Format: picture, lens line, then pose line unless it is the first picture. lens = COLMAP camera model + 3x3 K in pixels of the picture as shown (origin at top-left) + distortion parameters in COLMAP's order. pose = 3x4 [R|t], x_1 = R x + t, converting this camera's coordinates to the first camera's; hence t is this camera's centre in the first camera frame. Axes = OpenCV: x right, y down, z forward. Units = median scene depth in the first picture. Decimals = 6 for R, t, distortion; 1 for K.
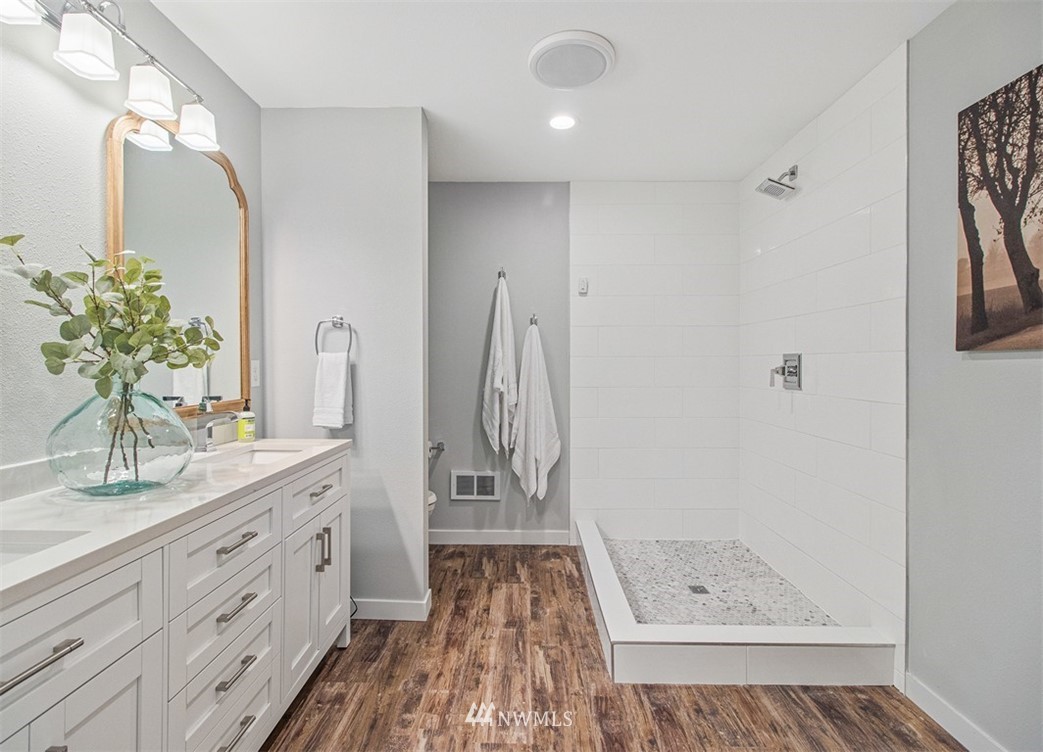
lens RADIAL K [[479.7, 0, 521.3], [0, 479.7, 370.6], [0, 0, 1]] dist [0.000319, 0.000006]
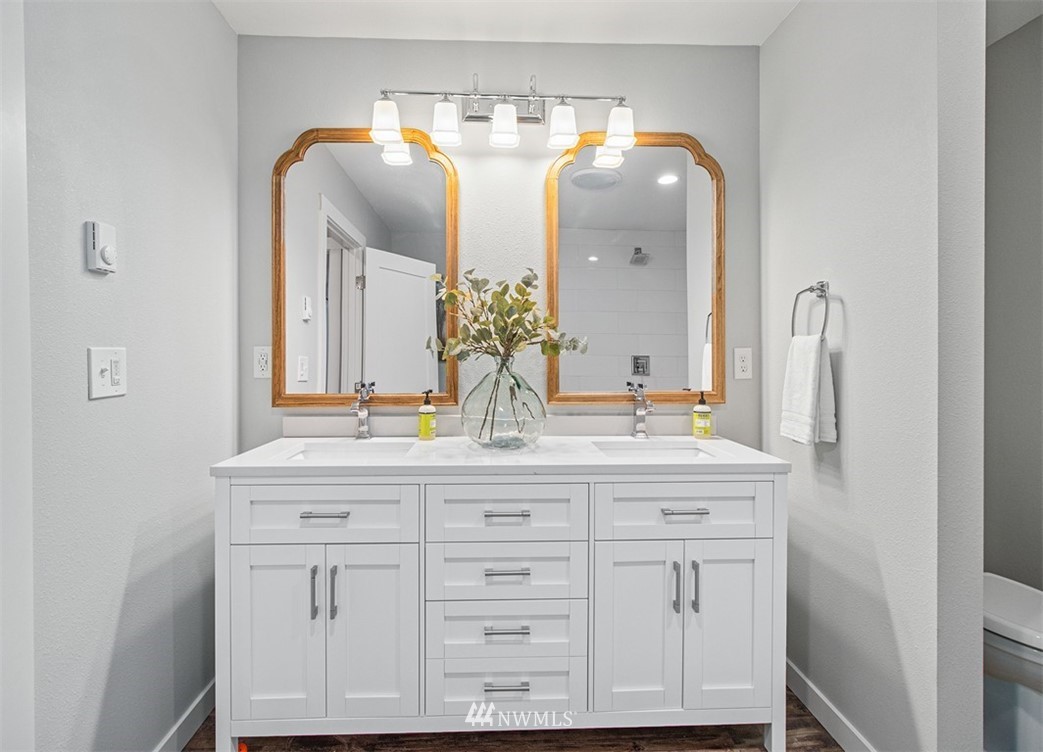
lens RADIAL K [[479.7, 0, 519.8], [0, 479.7, 365.4], [0, 0, 1]] dist [0.000319, 0.000006]
pose [[0.042466, 0.014097, -0.998998, 0.307902], [-0.013491, 0.999817, 0.013535, 0.002990], [0.999007, 0.012902, 0.042648, 0.602803]]
